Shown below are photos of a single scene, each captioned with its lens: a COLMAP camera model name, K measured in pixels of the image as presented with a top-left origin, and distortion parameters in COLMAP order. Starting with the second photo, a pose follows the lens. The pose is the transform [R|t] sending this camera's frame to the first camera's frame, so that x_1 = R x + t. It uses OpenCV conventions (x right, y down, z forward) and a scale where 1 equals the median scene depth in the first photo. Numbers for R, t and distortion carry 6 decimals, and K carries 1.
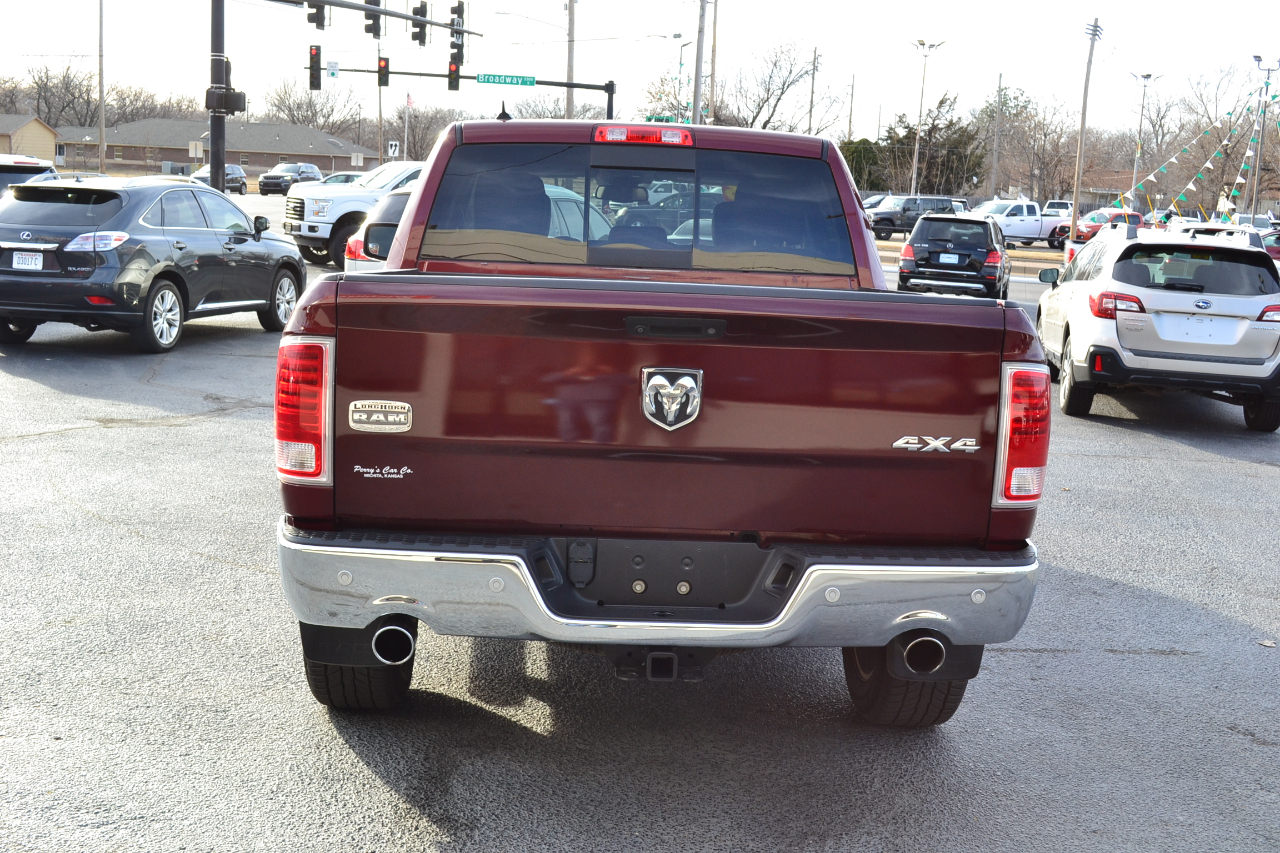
lens RADIAL K [[1514.1, 0, 633.1], [0, 1514.1, 421.7], [0, 0, 1]] dist [-0.050855, 0.000000]
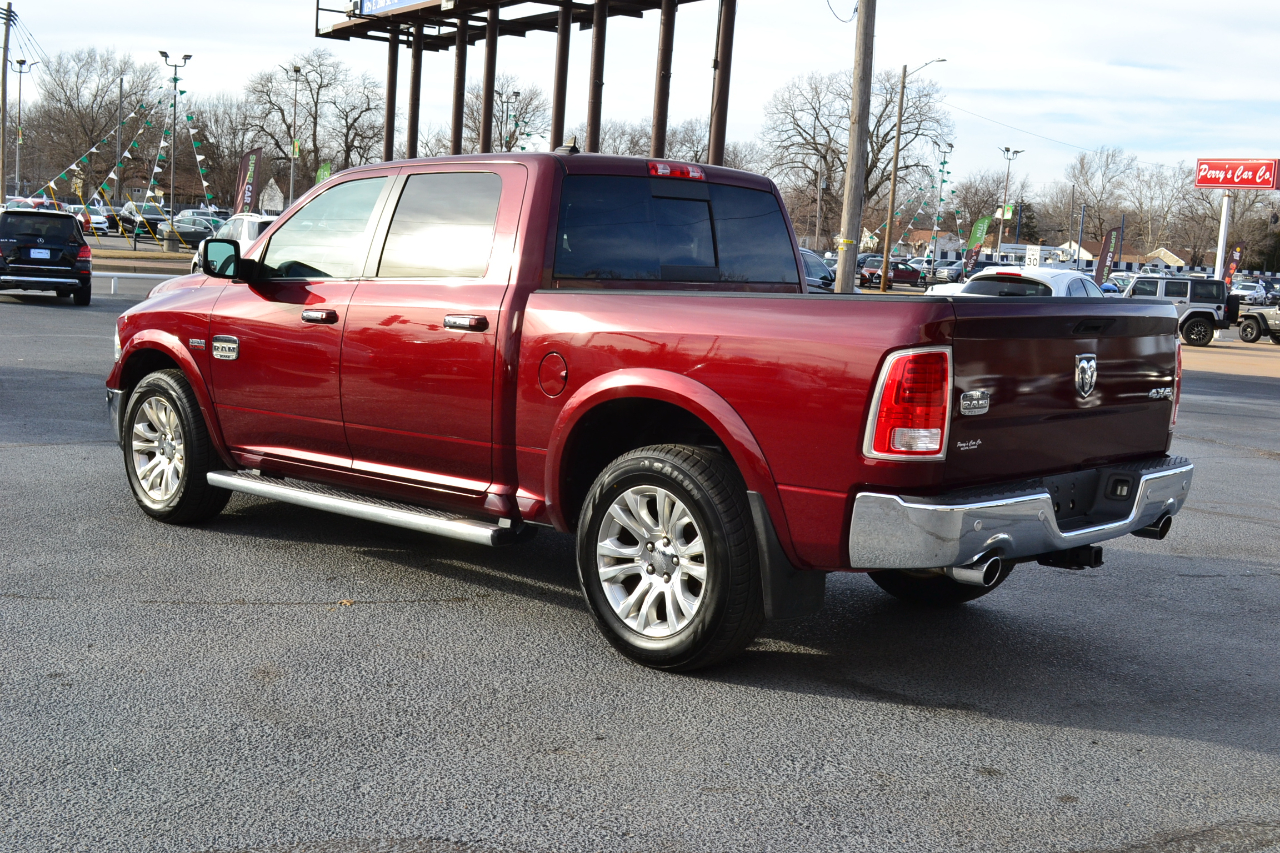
lens RADIAL K [[1514.1, 0, 638.7], [0, 1514.1, 428.7], [0, 0, 1]] dist [-0.050855, 0.000000]
pose [[0.722903, -0.091536, 0.684859, -1.252500], [0.081648, 0.995558, 0.046879, -0.065333], [-0.686108, 0.022028, 0.727166, 0.227005]]
